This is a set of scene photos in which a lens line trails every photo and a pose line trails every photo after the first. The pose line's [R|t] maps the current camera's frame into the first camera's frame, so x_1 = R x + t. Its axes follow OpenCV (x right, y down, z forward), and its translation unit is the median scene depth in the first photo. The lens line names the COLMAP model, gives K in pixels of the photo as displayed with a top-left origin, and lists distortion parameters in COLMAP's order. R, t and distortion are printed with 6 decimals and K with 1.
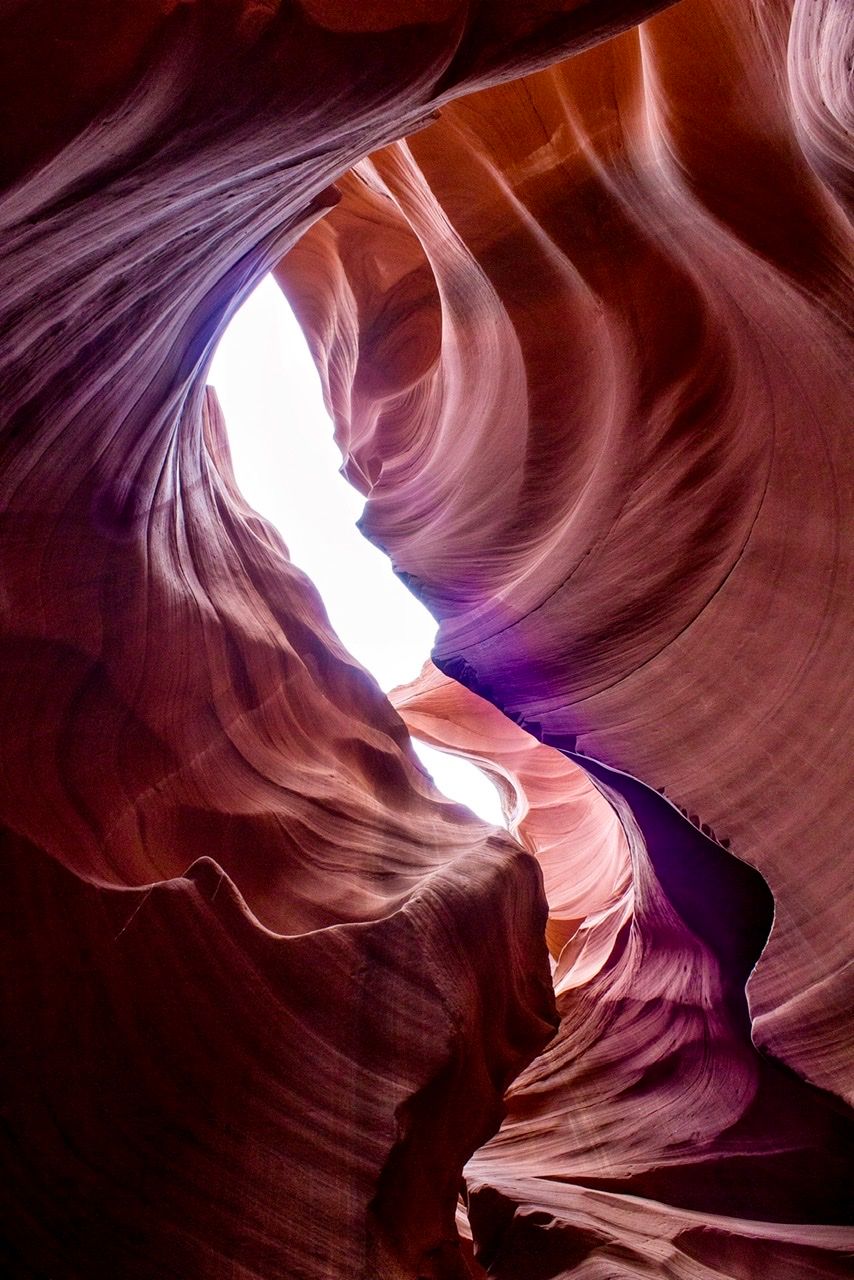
lens RADIAL K [[1047.0, 0, 427.0], [0, 1047.0, 640.0], [0, 0, 1]] dist [-0.176181, 0.128365]
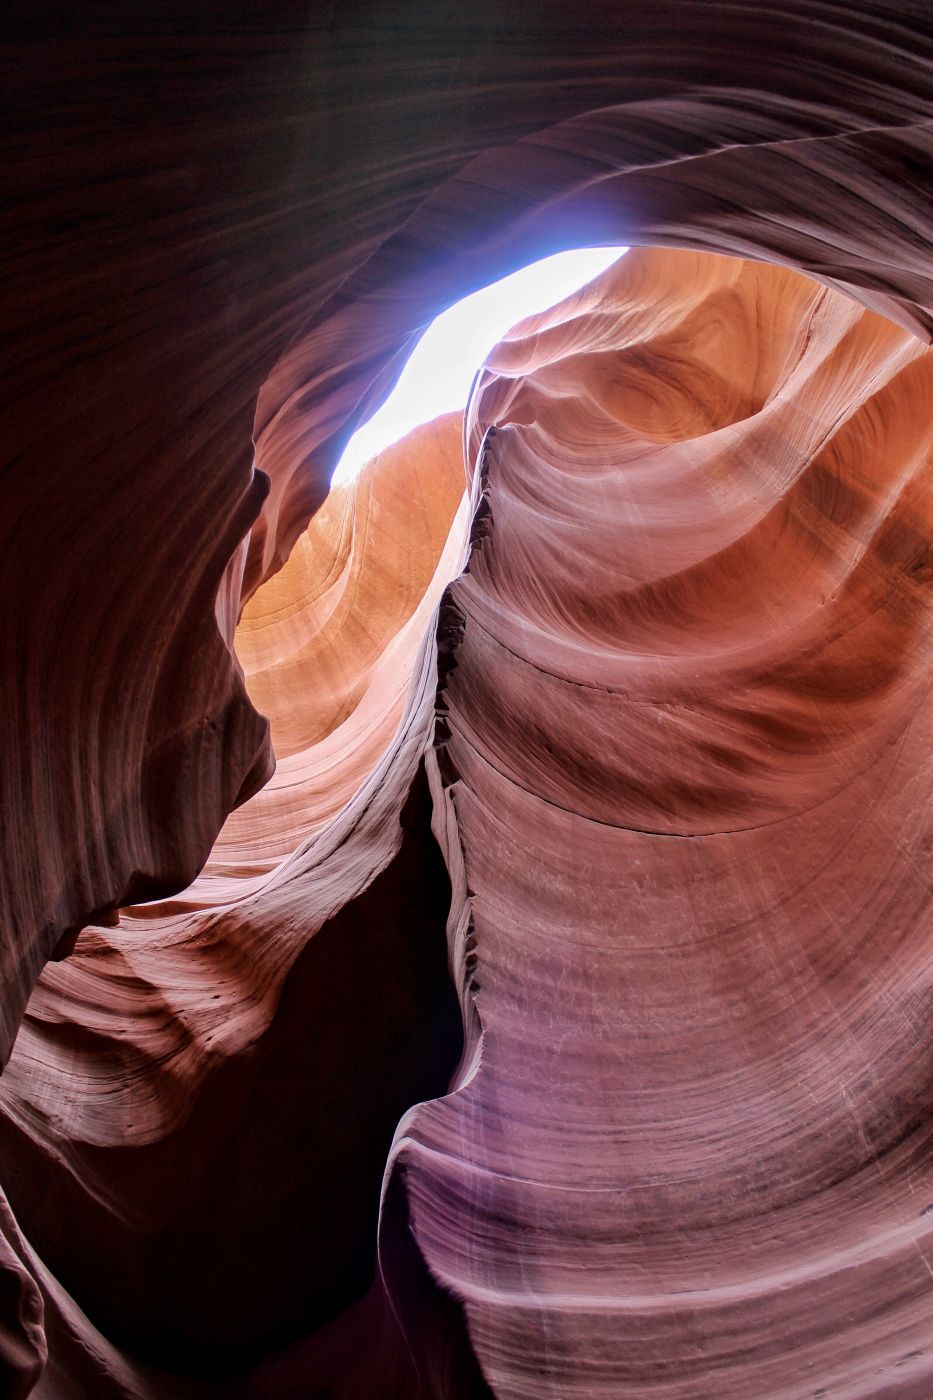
lens RADIAL K [[1145.2, 0, 466.5], [0, 1145.2, 700.0], [0, 0, 1]] dist [-0.176181, 0.128365]
pose [[0.333617, 0.857747, 0.391113, -0.277883], [-0.840373, 0.458593, -0.288904, 0.317291], [-0.427168, -0.232297, 0.873822, 0.140131]]
